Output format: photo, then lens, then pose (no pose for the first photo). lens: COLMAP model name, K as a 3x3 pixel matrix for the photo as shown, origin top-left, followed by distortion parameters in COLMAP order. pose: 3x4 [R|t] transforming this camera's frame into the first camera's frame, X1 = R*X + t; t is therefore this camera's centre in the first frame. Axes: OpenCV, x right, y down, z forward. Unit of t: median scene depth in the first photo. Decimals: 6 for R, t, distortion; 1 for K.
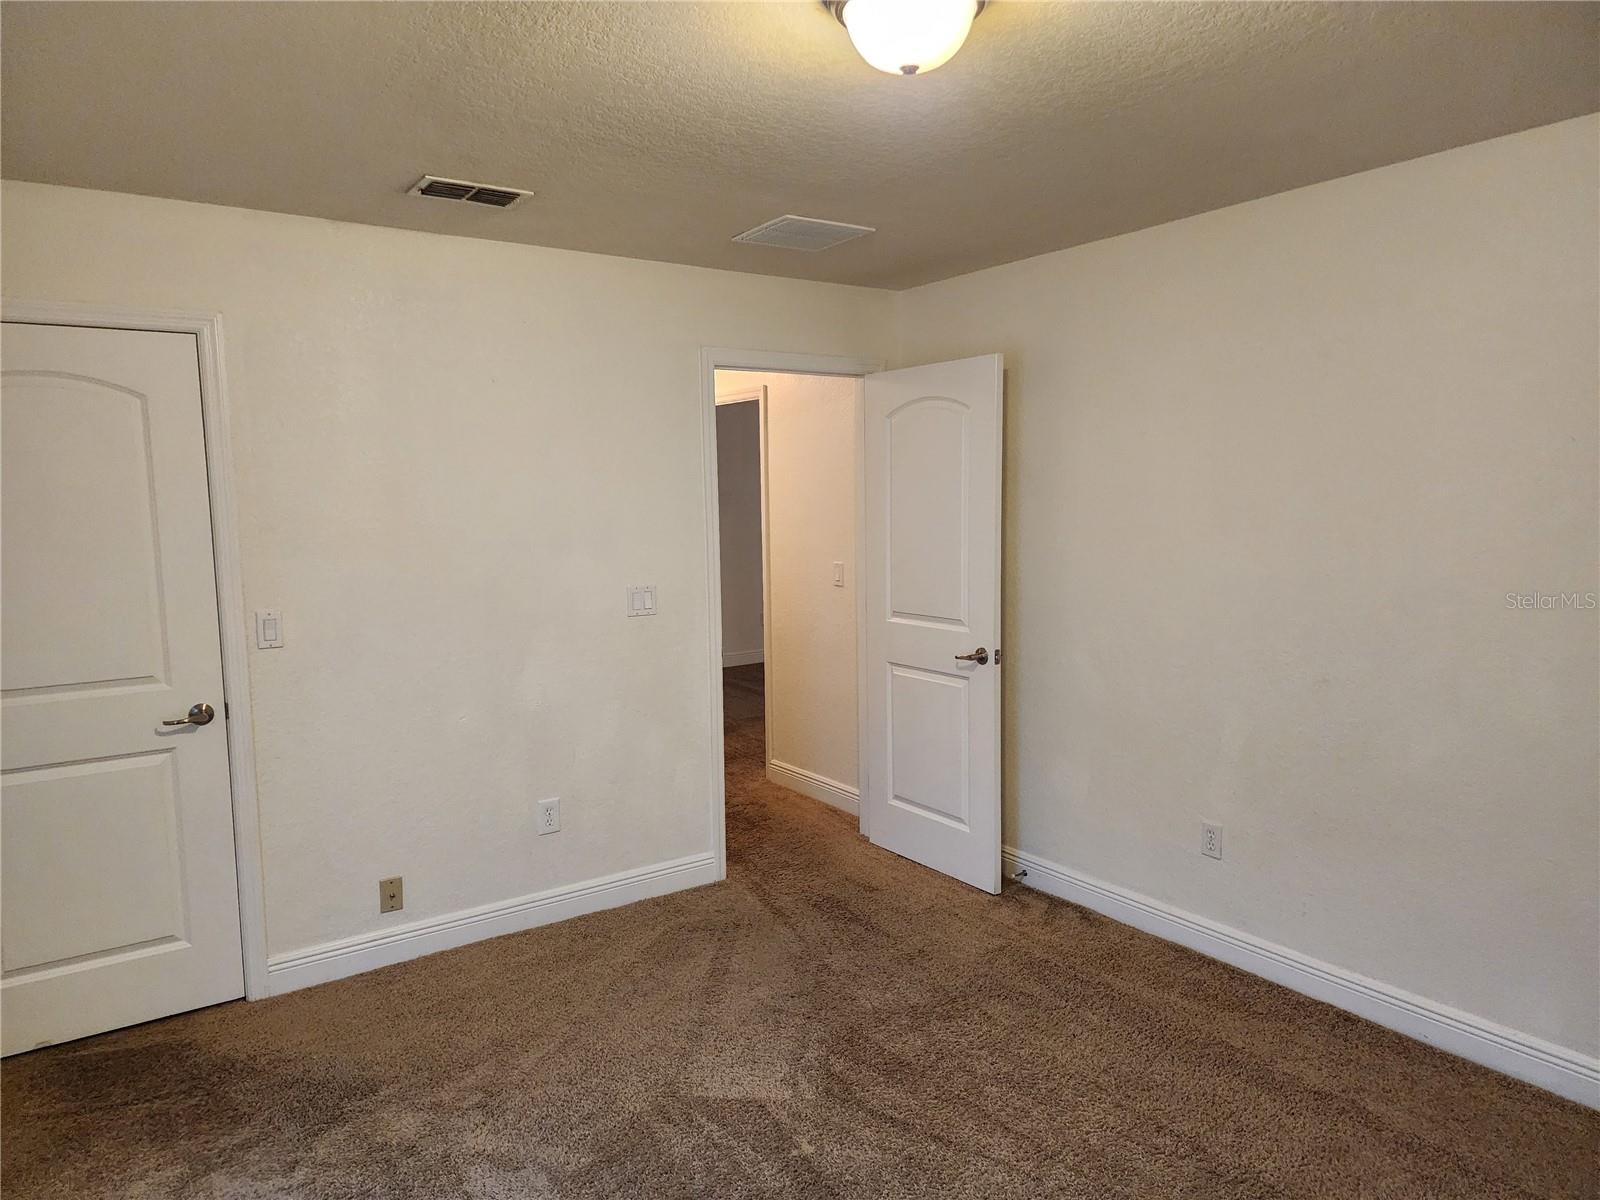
lens RADIAL K [[1074.1, 0, 790.2], [0, 1074.1, 612.1], [0, 0, 1]] dist [0.073306, -0.061509]
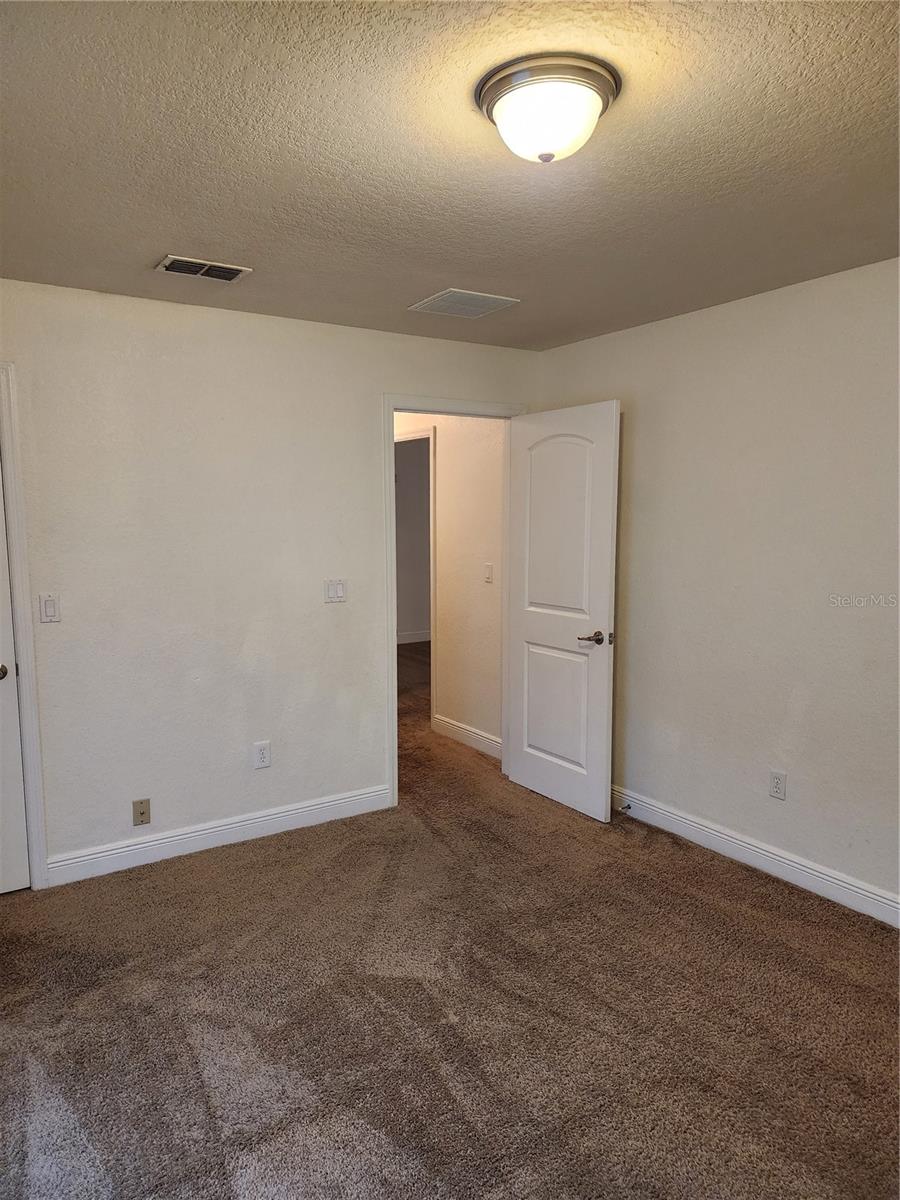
lens RADIAL K [[805.6, 0, 430.6], [0, 805.6, 618.5], [0, 0, 1]] dist [0.073306, -0.061509]
pose [[0.999357, 0.015483, -0.032329, 0.010055], [-0.014885, 0.999715, 0.018648, 0.003405], [0.032608, -0.018155, 0.999303, 0.036771]]
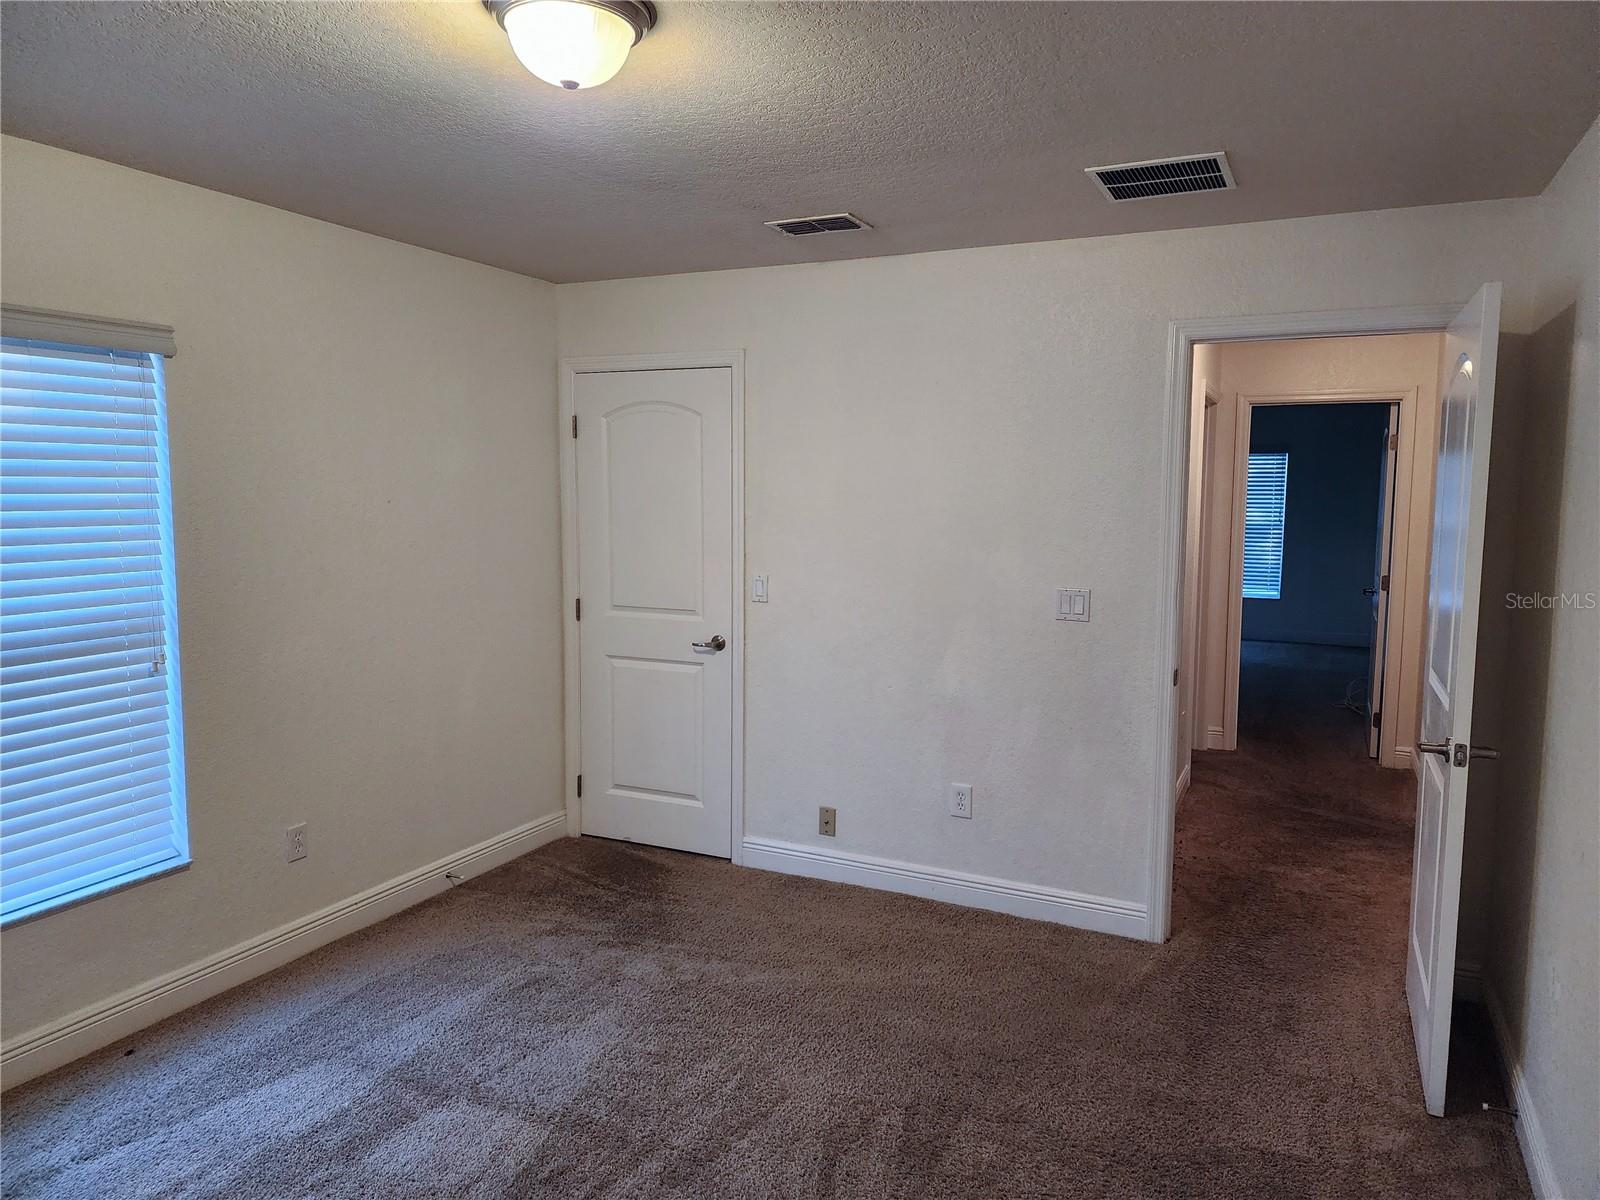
lens RADIAL K [[1074.1, 0, 794.7], [0, 1074.1, 593.4], [0, 0, 1]] dist [0.073306, -0.061509]
pose [[0.505569, 0.109042, -0.855868, 0.631724], [-0.113462, 0.991769, 0.059334, -0.056891], [0.855293, 0.067111, 0.513780, 0.365716]]
